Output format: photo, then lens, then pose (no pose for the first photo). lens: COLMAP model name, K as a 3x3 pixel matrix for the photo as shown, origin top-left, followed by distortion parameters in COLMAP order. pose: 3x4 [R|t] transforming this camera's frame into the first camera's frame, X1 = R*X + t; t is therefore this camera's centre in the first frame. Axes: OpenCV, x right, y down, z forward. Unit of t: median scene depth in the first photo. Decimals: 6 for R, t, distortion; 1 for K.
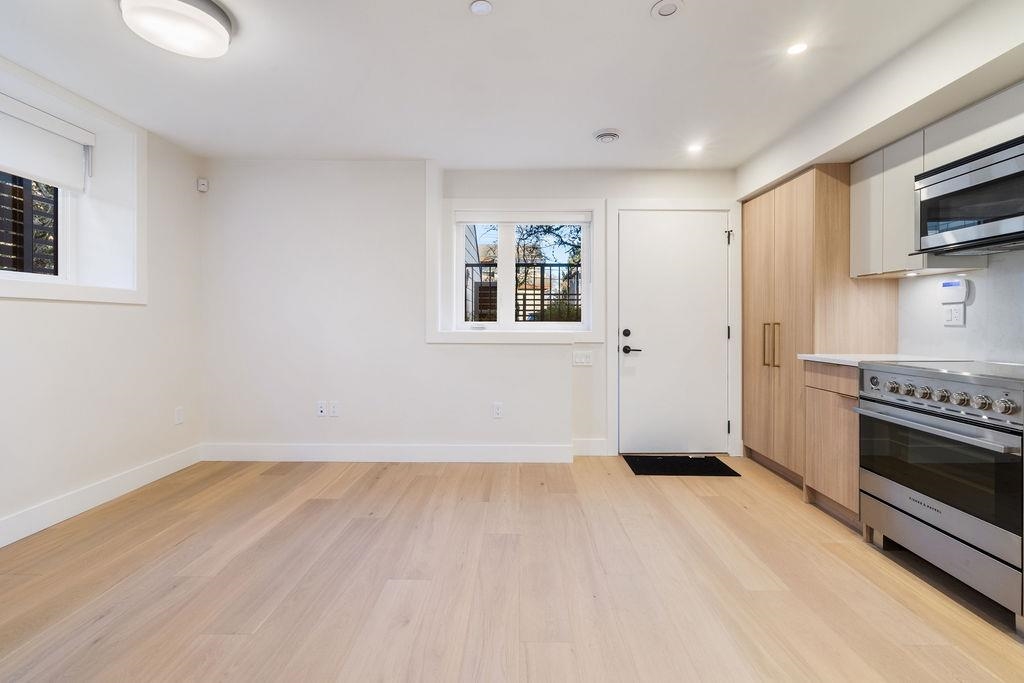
lens RADIAL K [[457.4, 0, 513.2], [0, 457.4, 332.0], [0, 0, 1]] dist [0.002479, 0.000067]
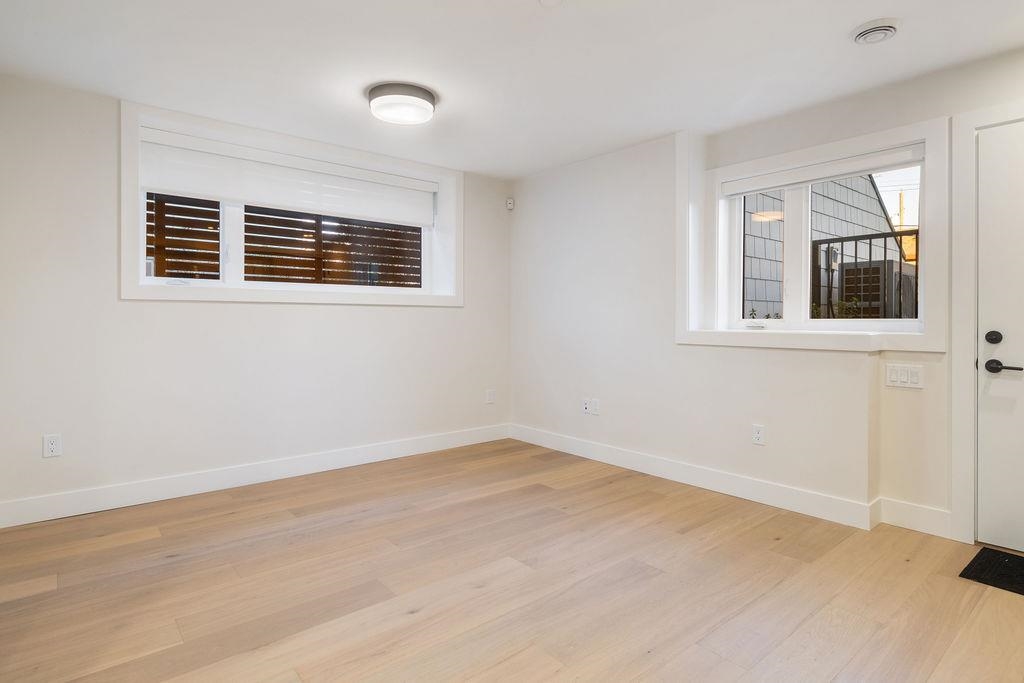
lens RADIAL K [[551.2, 0, 512.4], [0, 551.2, 335.8], [0, 0, 1]] dist [0.001105, -0.000247]
pose [[0.646094, 0.019401, -0.763011, 0.452311], [-0.013251, 0.999811, 0.014201, -0.002292], [0.763143, 0.000936, 0.646229, 0.097257]]
